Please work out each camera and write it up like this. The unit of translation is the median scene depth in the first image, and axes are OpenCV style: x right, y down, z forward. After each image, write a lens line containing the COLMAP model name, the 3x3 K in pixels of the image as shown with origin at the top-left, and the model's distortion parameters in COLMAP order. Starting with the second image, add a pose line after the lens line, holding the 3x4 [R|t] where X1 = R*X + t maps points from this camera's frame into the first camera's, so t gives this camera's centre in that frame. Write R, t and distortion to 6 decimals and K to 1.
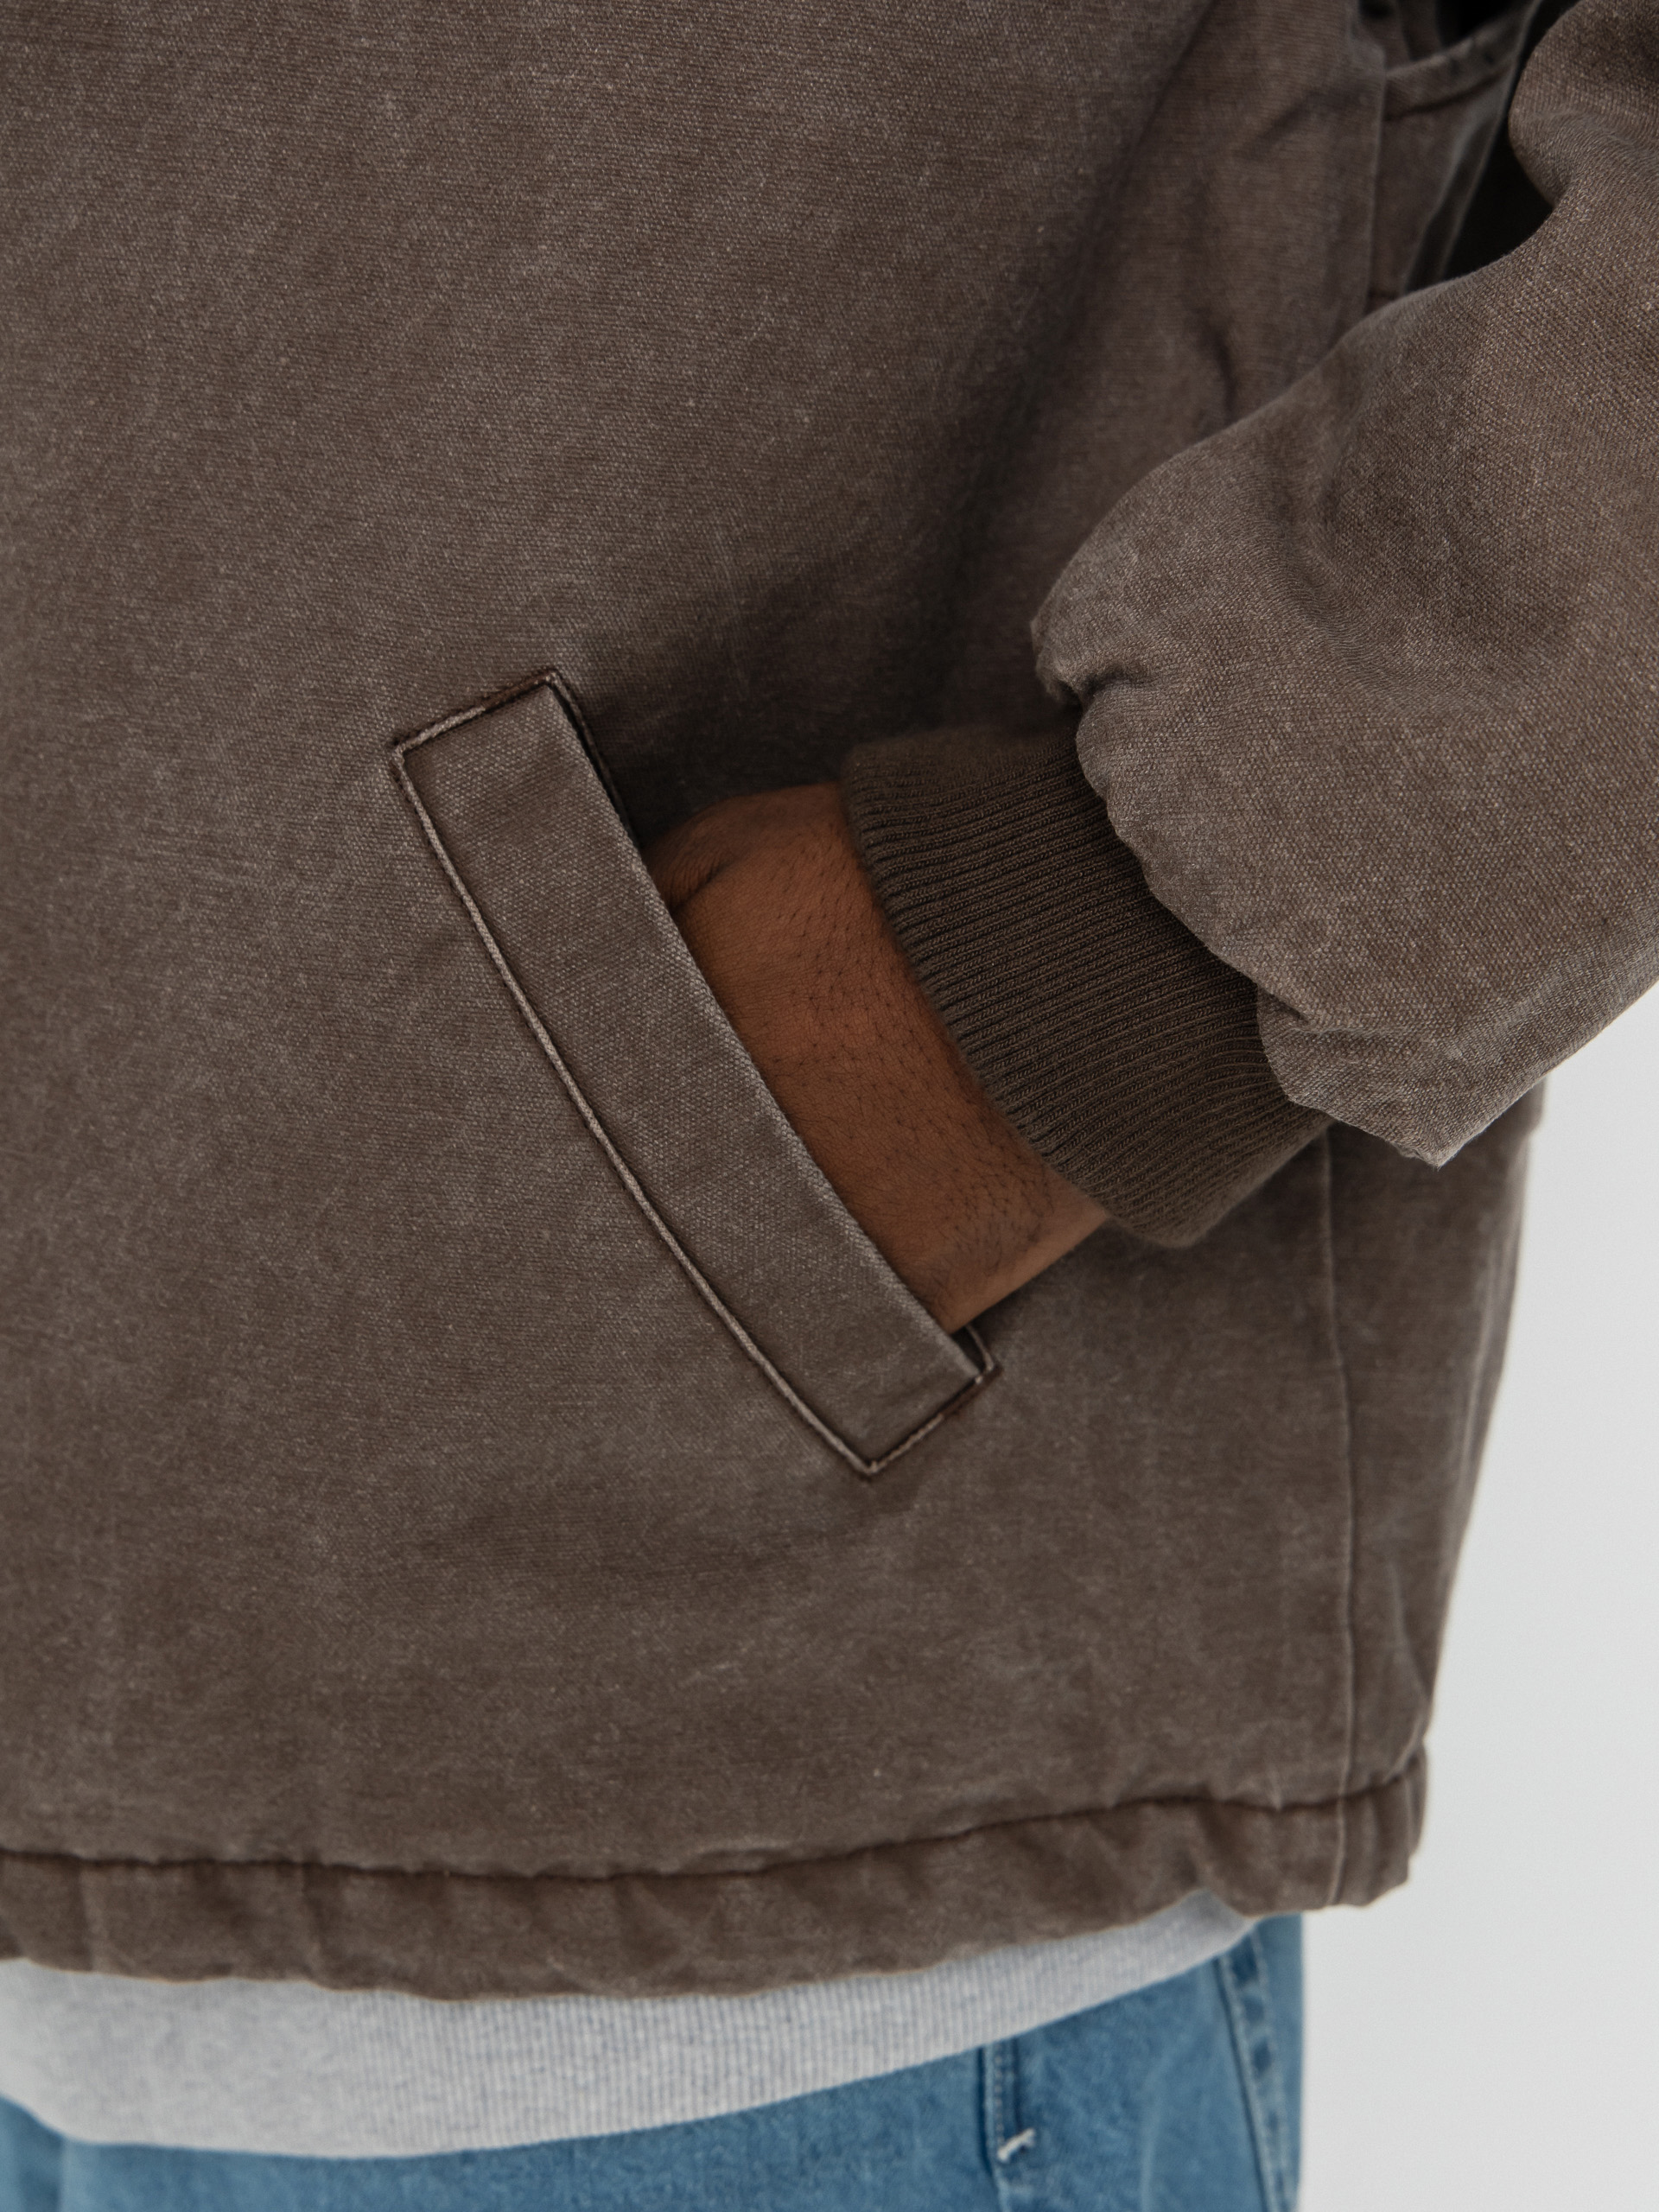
lens RADIAL K [[3116.6, 0, 829.5], [0, 3116.6, 1106.0], [0, 0, 1]] dist [-0.022839, -0.090824]
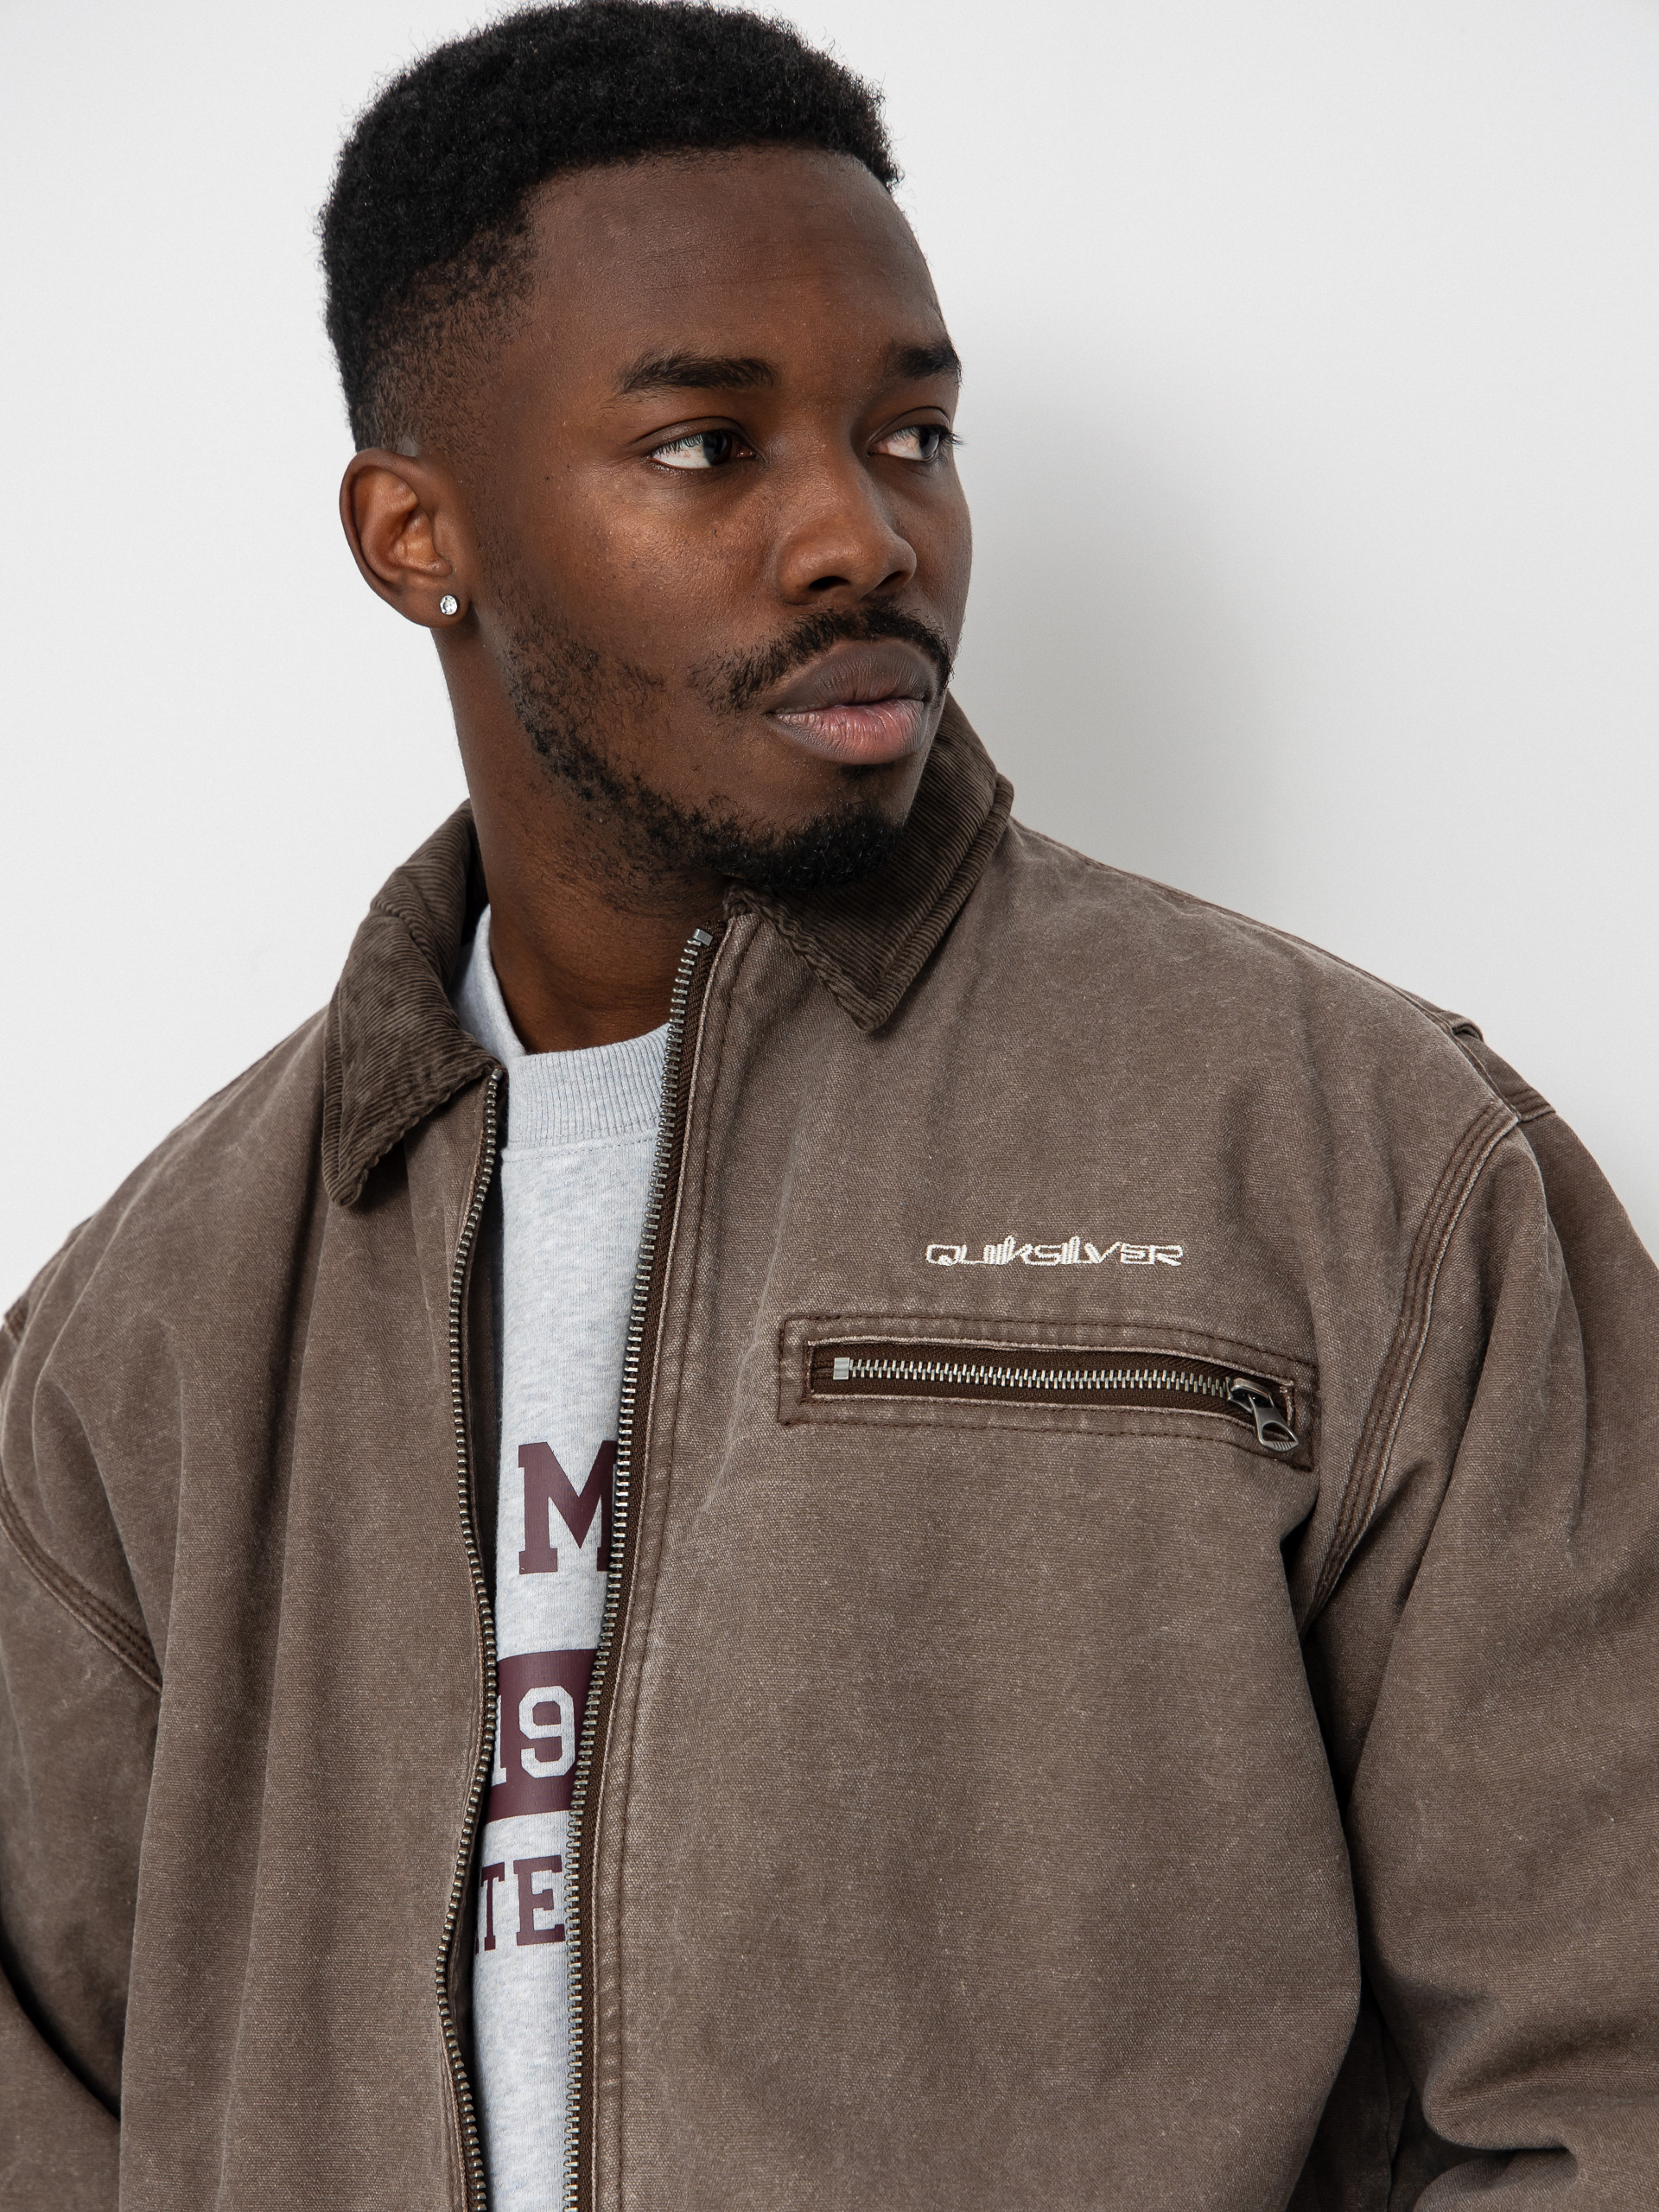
lens RADIAL K [[4387.6, 0, 829.5], [0, 4387.6, 1106.0], [0, 0, 1]] dist [0.029374, 0.078409]
pose [[0.997237, -0.039901, -0.062666, -0.044433], [0.007040, 0.890481, -0.454966, 0.352204], [0.073956, 0.453267, 0.888301, -1.400062]]
